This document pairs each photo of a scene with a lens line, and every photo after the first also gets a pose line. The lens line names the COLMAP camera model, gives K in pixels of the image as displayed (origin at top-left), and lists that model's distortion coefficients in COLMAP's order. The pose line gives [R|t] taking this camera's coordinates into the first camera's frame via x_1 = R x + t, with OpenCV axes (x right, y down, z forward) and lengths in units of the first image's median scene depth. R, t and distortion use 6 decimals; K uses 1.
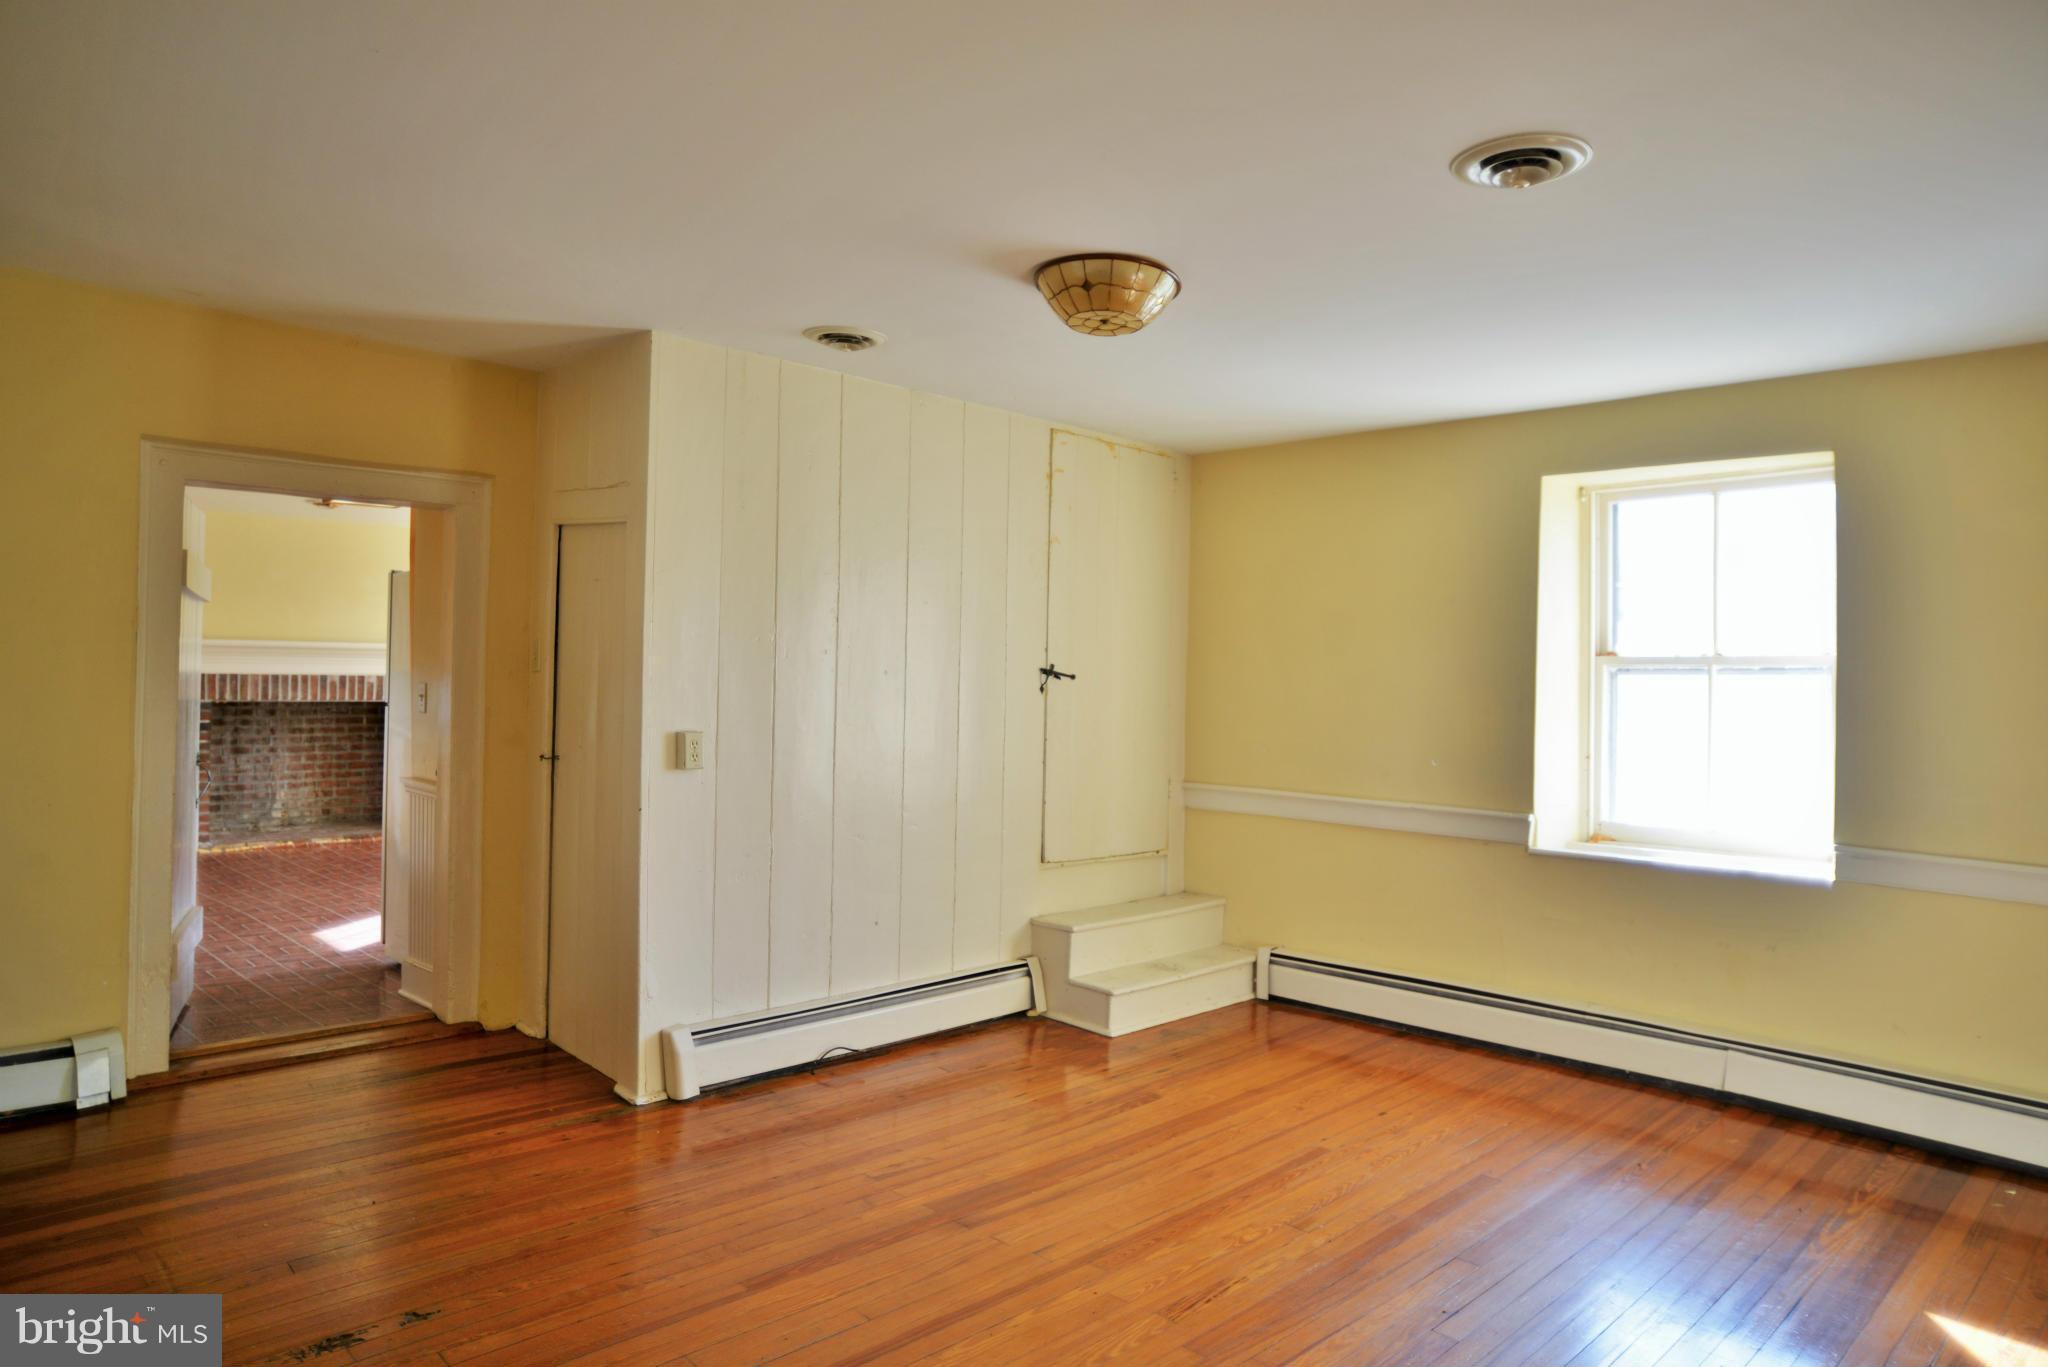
lens RADIAL K [[1280.7, 0, 1024.0], [0, 1280.7, 683.5], [0, 0, 1]] dist [-0.036454, 0.000380]
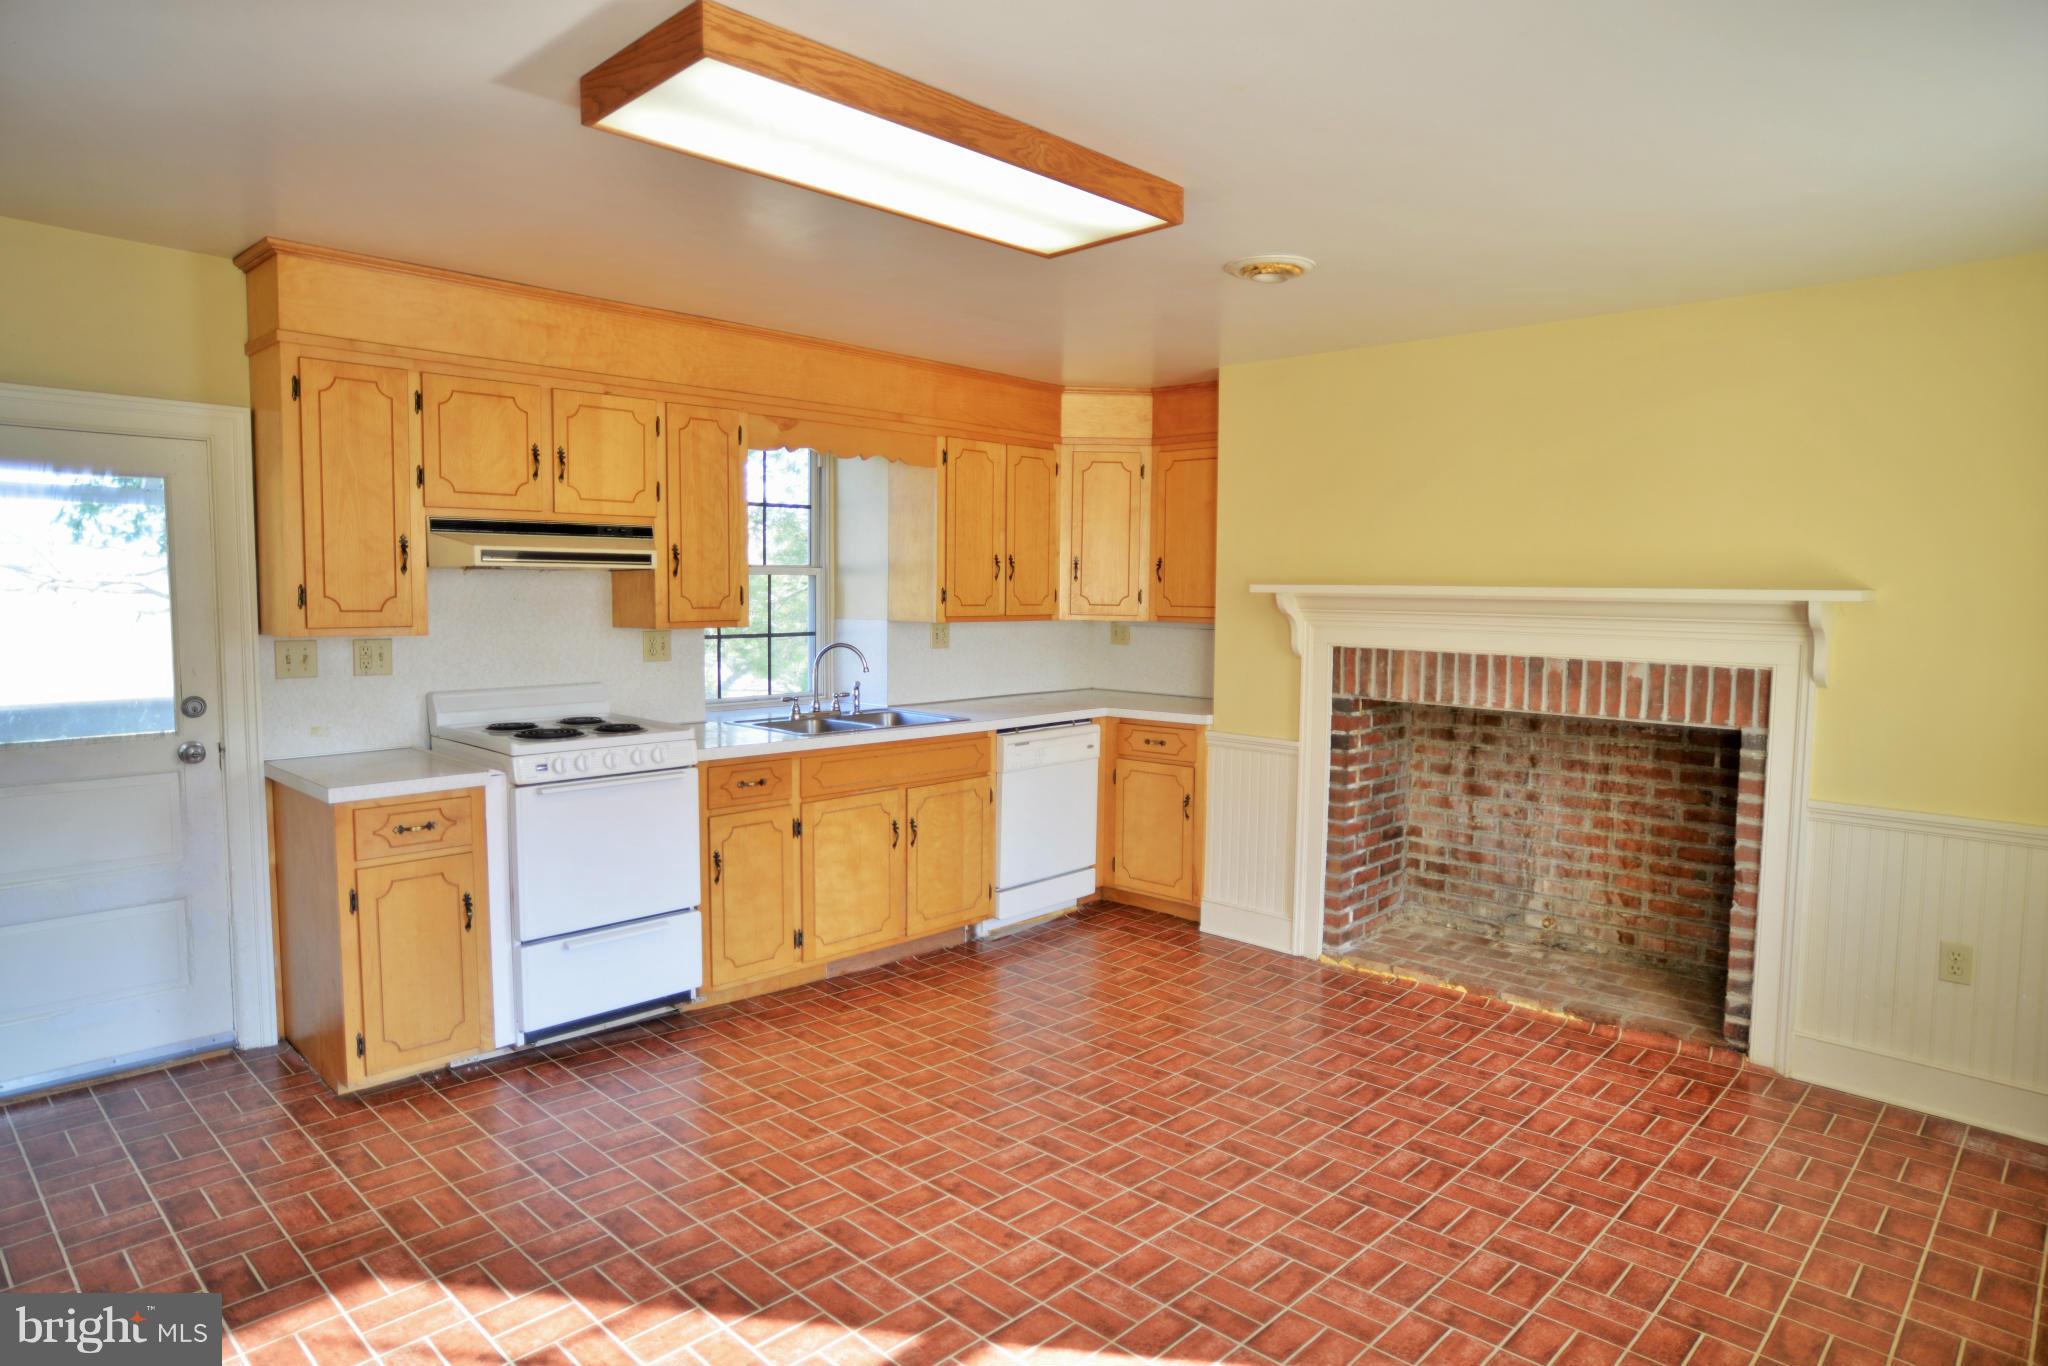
lens RADIAL K [[1203.9, 0, 1009.0], [0, 1203.9, 679.9], [0, 0, 1]] dist [-0.095400, 0.078665]
pose [[0.021155, 0.059350, -0.998013, -0.117480], [-0.019182, 0.998077, 0.058947, -0.020079], [0.999592, 0.017897, 0.022253, 0.779272]]
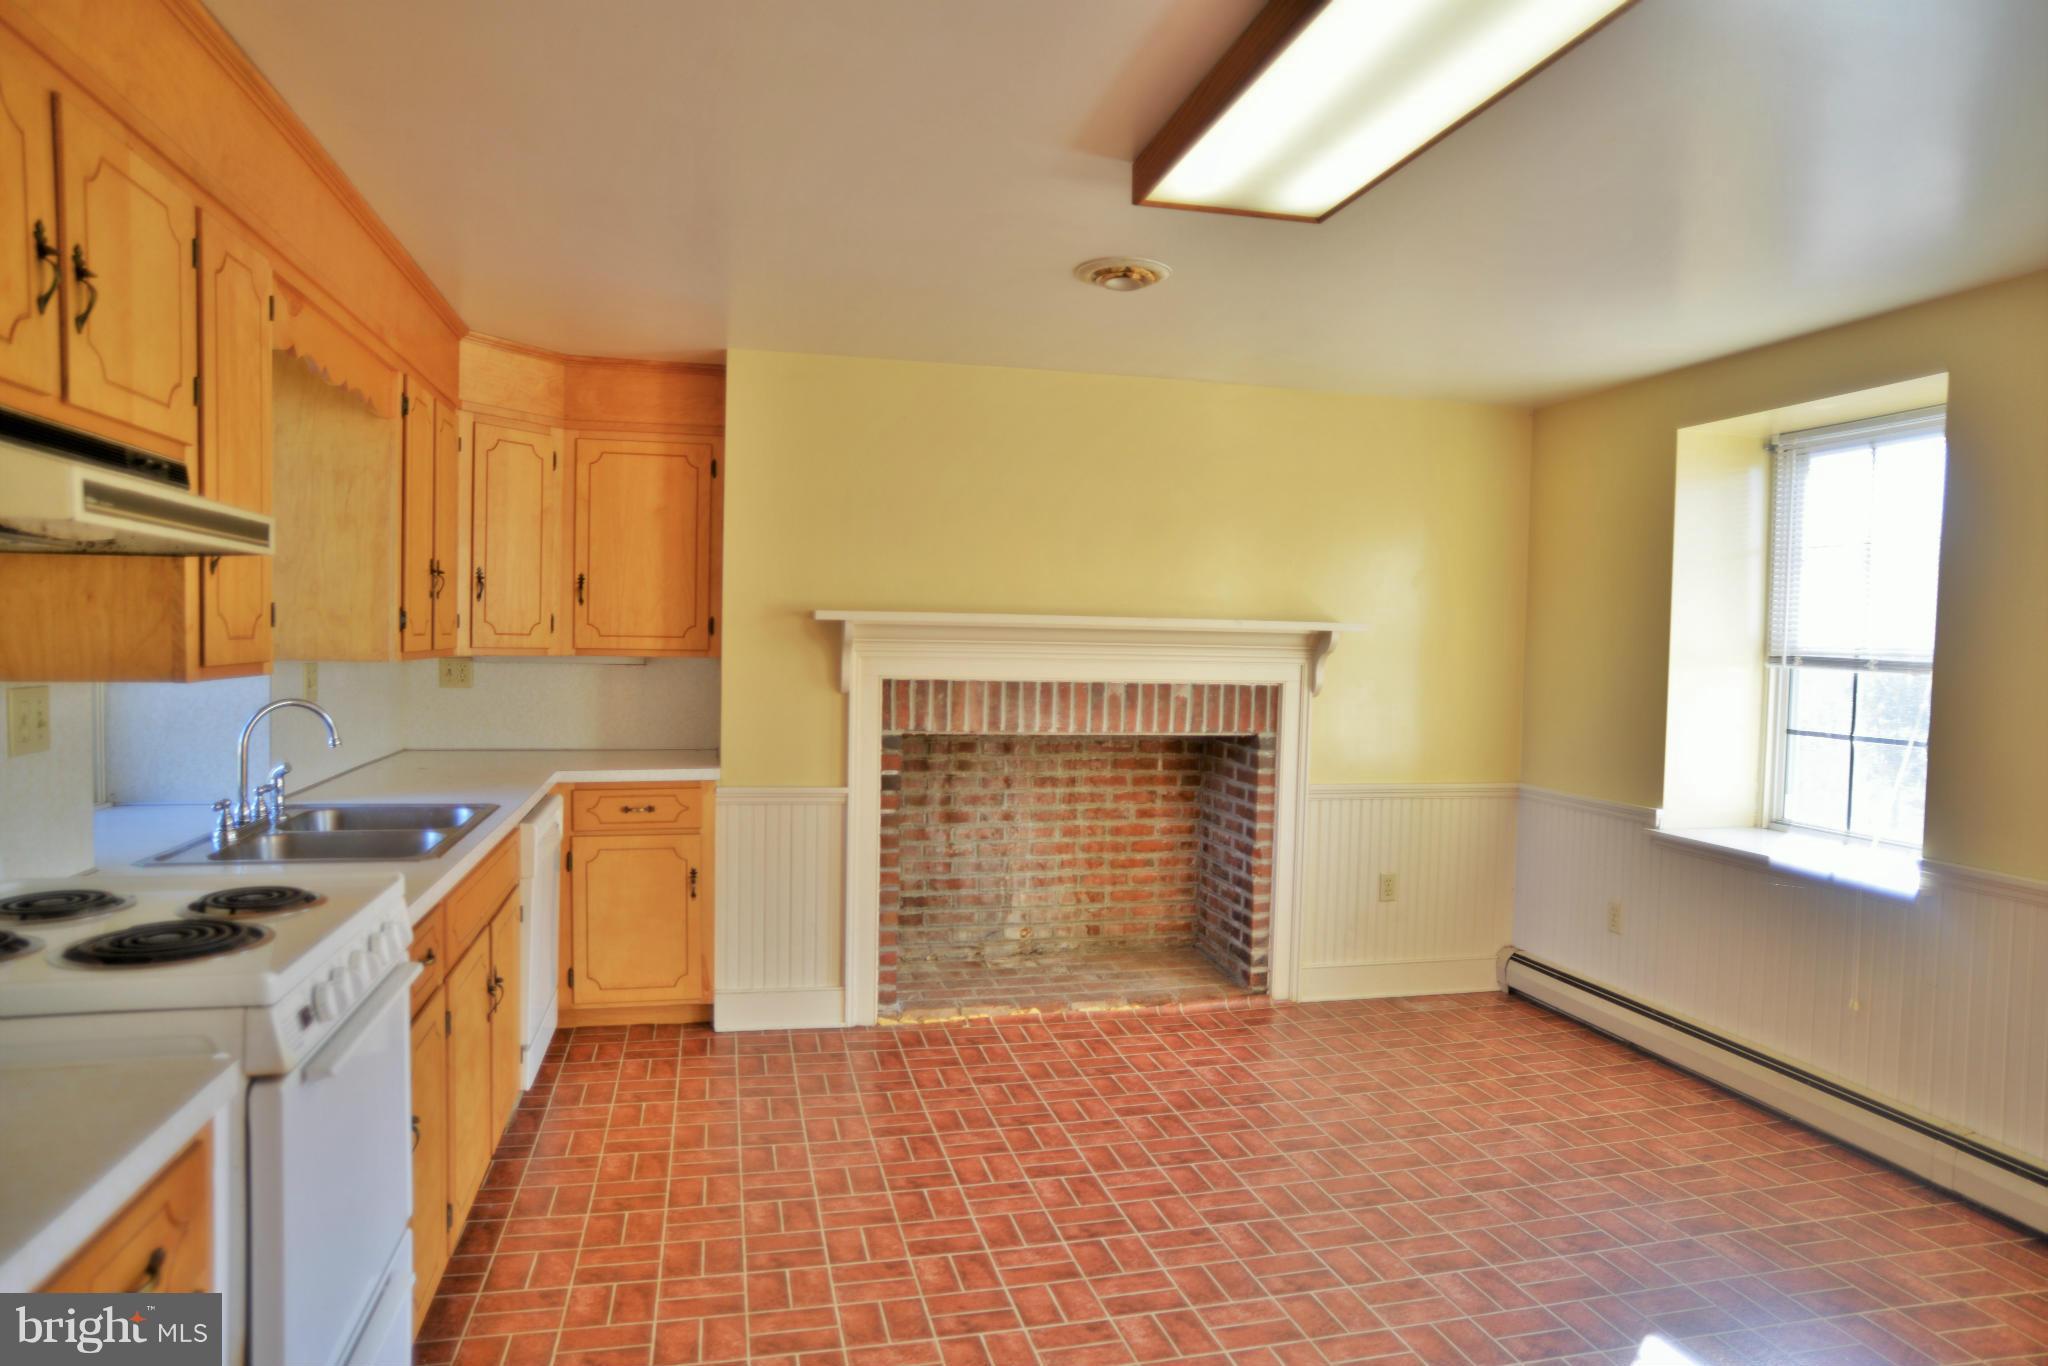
lens RADIAL K [[1203.9, 0, 1009.0], [0, 1203.9, 679.9], [0, 0, 1]] dist [-0.095400, 0.078665]
pose [[0.855651, 0.017472, -0.517259, -0.329347], [-0.009462, 0.999791, 0.018119, -0.015779], [0.517467, -0.010609, 0.855637, 0.561863]]
